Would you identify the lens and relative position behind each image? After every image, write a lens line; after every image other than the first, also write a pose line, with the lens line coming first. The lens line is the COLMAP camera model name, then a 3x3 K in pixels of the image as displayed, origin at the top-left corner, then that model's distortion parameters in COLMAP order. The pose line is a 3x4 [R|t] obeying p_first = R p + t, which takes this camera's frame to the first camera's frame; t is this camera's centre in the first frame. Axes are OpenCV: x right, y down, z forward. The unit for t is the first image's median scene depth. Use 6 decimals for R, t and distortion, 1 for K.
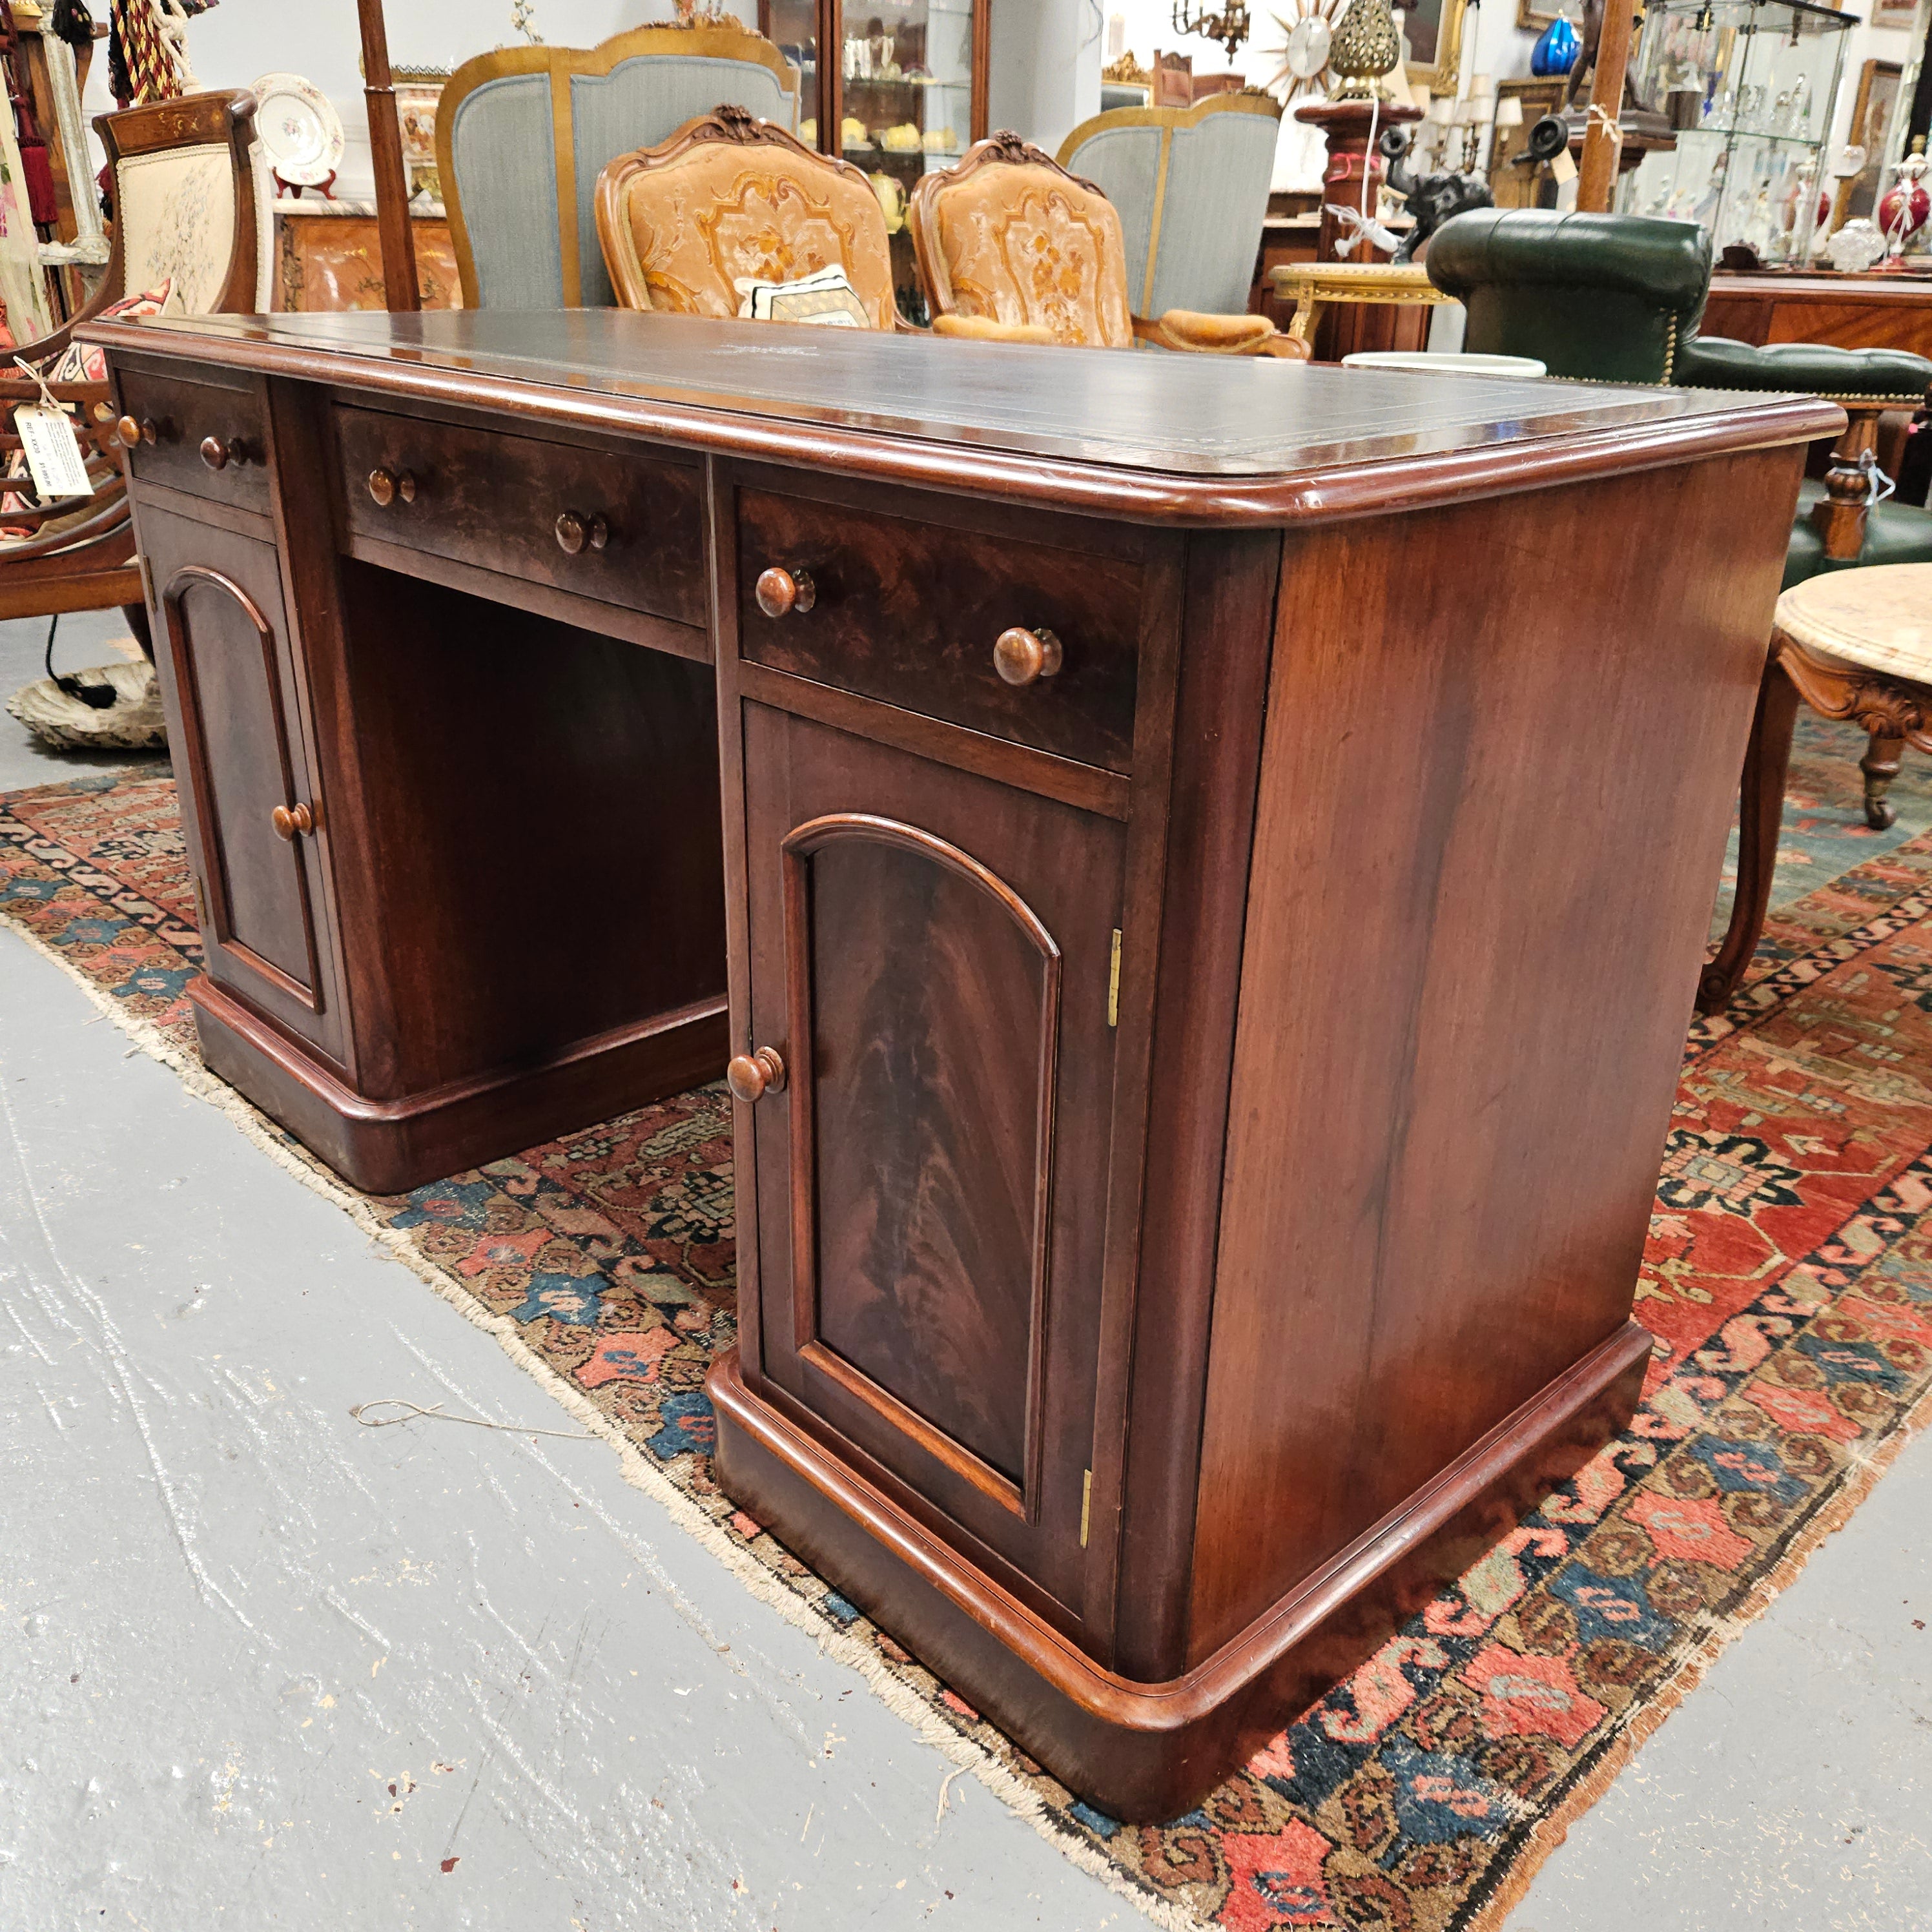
lens RADIAL K [[1728.4, 0, 947.2], [0, 1728.4, 942.8], [0, 0, 1]] dist [0.066852, -0.064203]
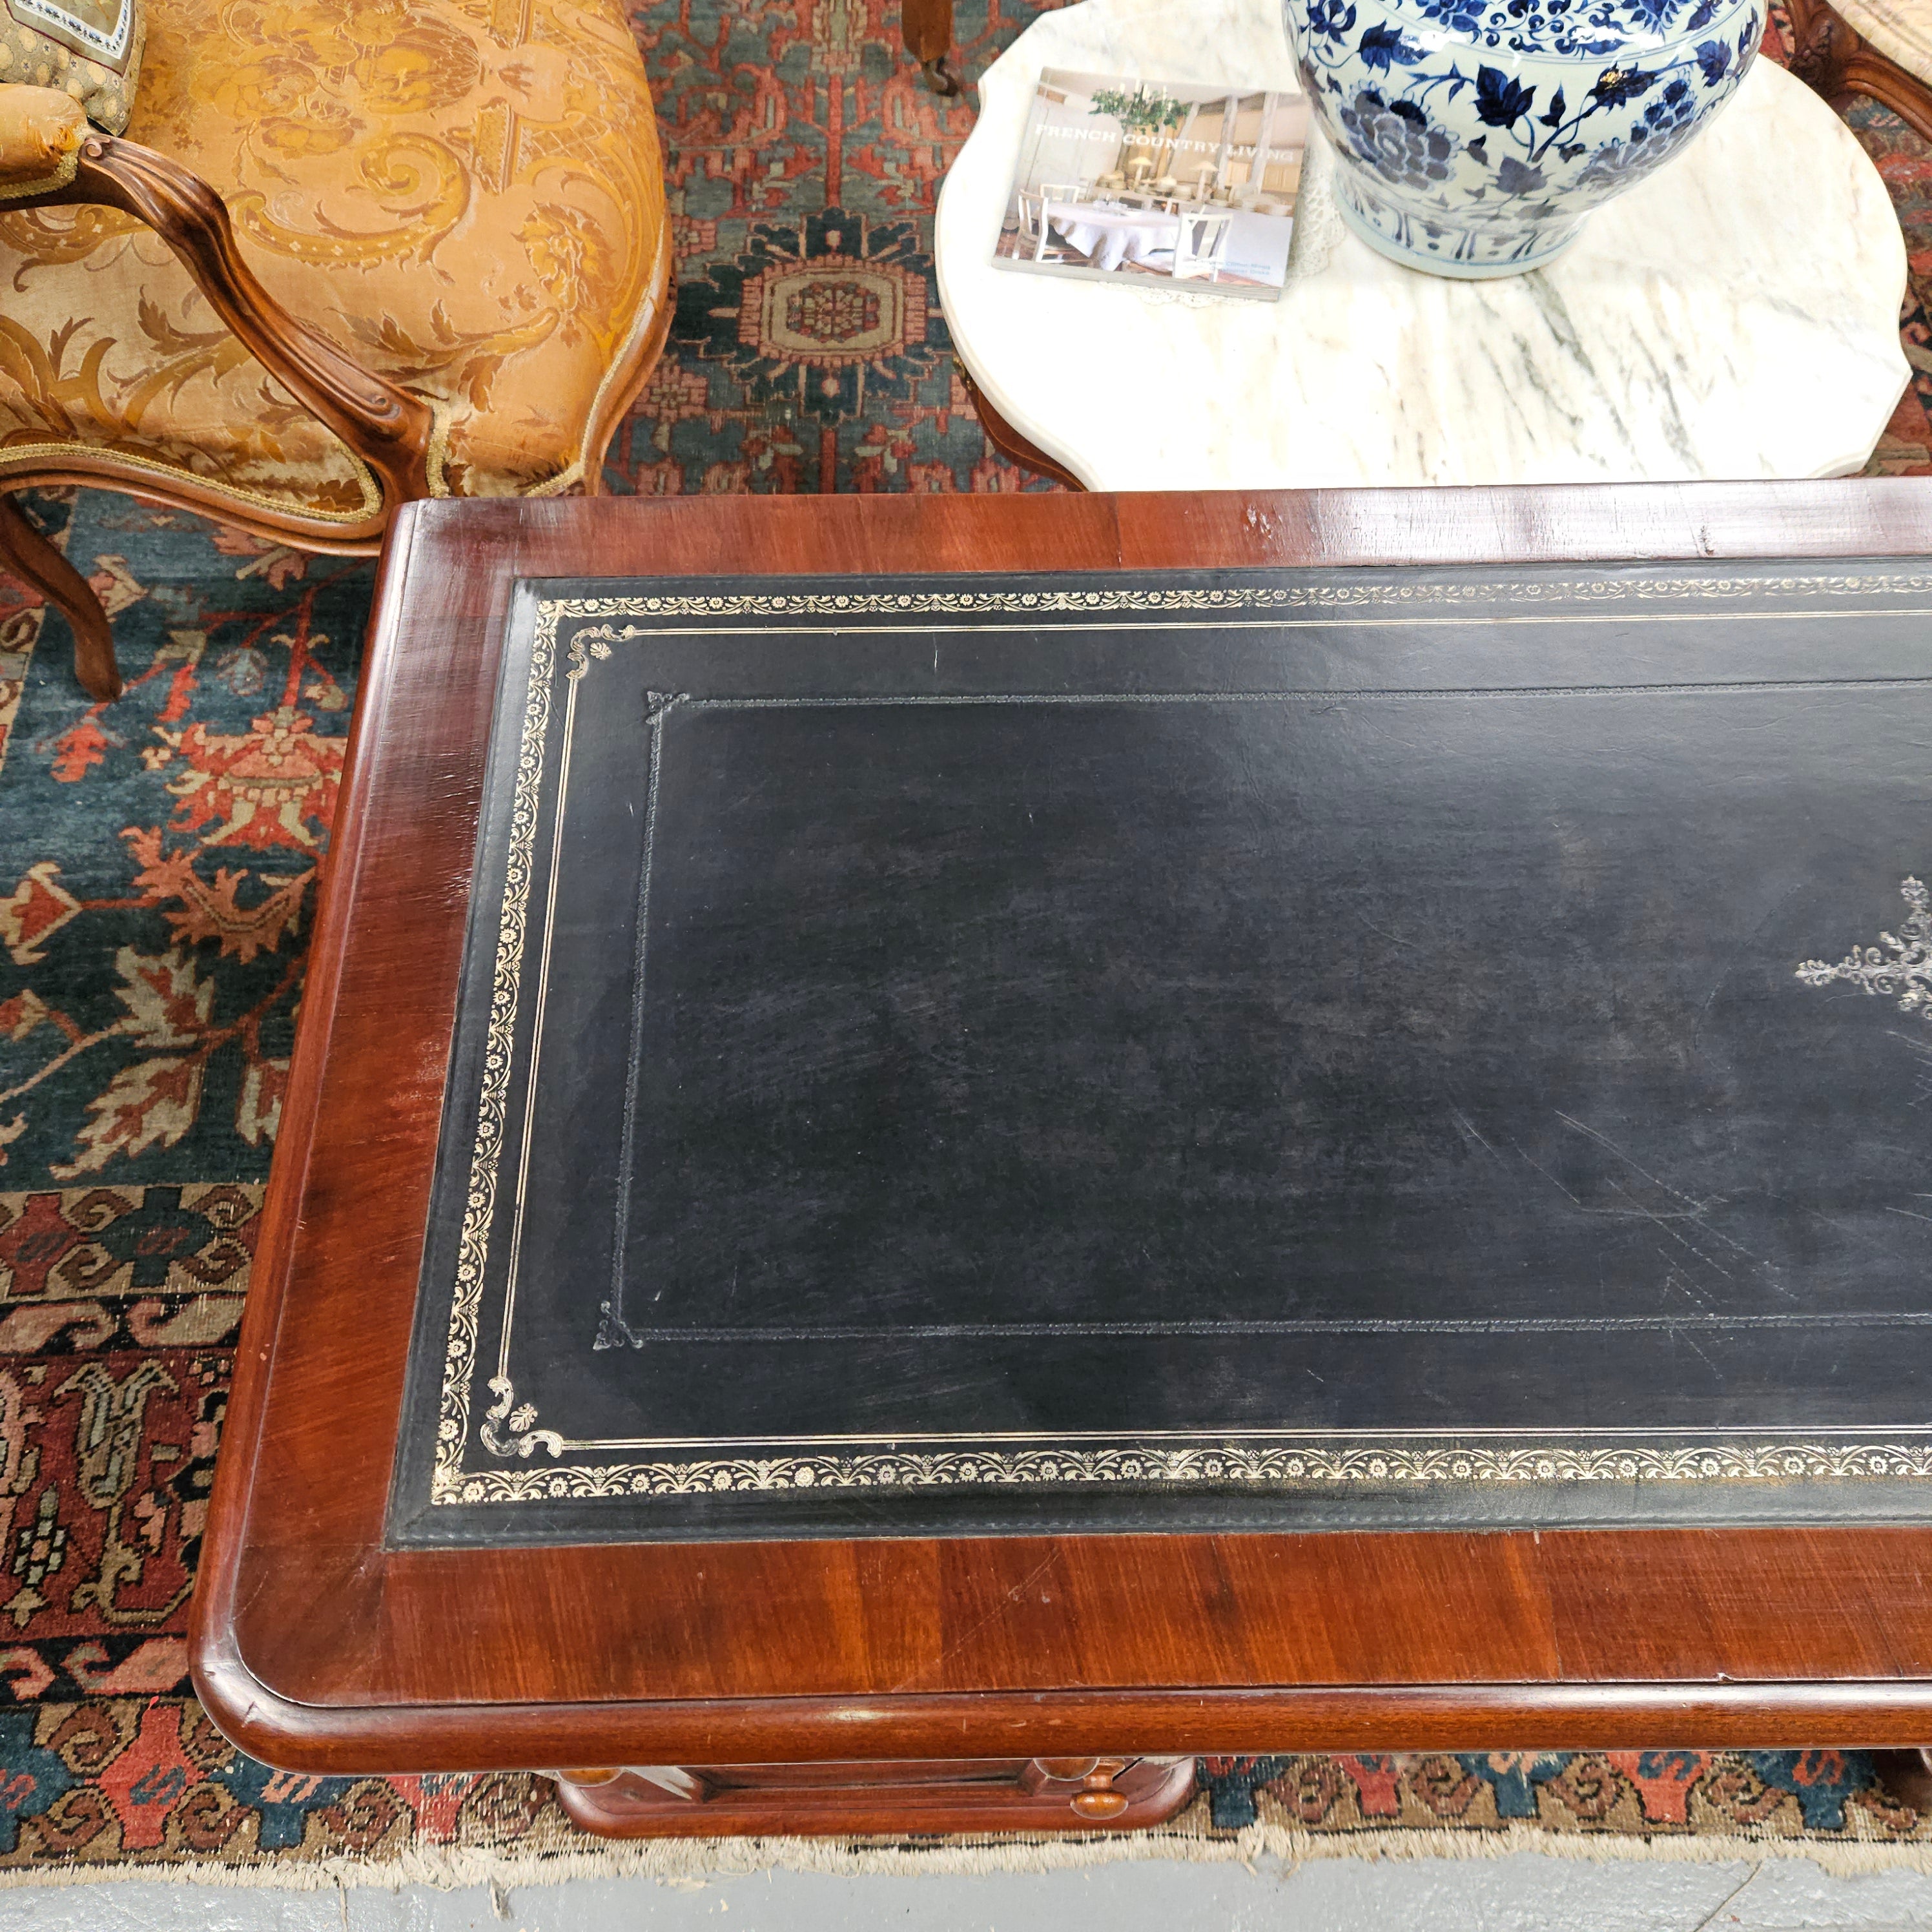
lens RADIAL K [[1728.4, 0, 943.8], [0, 1728.4, 970.6], [0, 0, 1]] dist [0.066852, -0.064203]
pose [[0.671978, -0.658837, 0.338200, -0.519632], [0.293974, 0.656459, 0.694724, -0.850005], [-0.679724, -0.367417, 0.634807, 0.901356]]
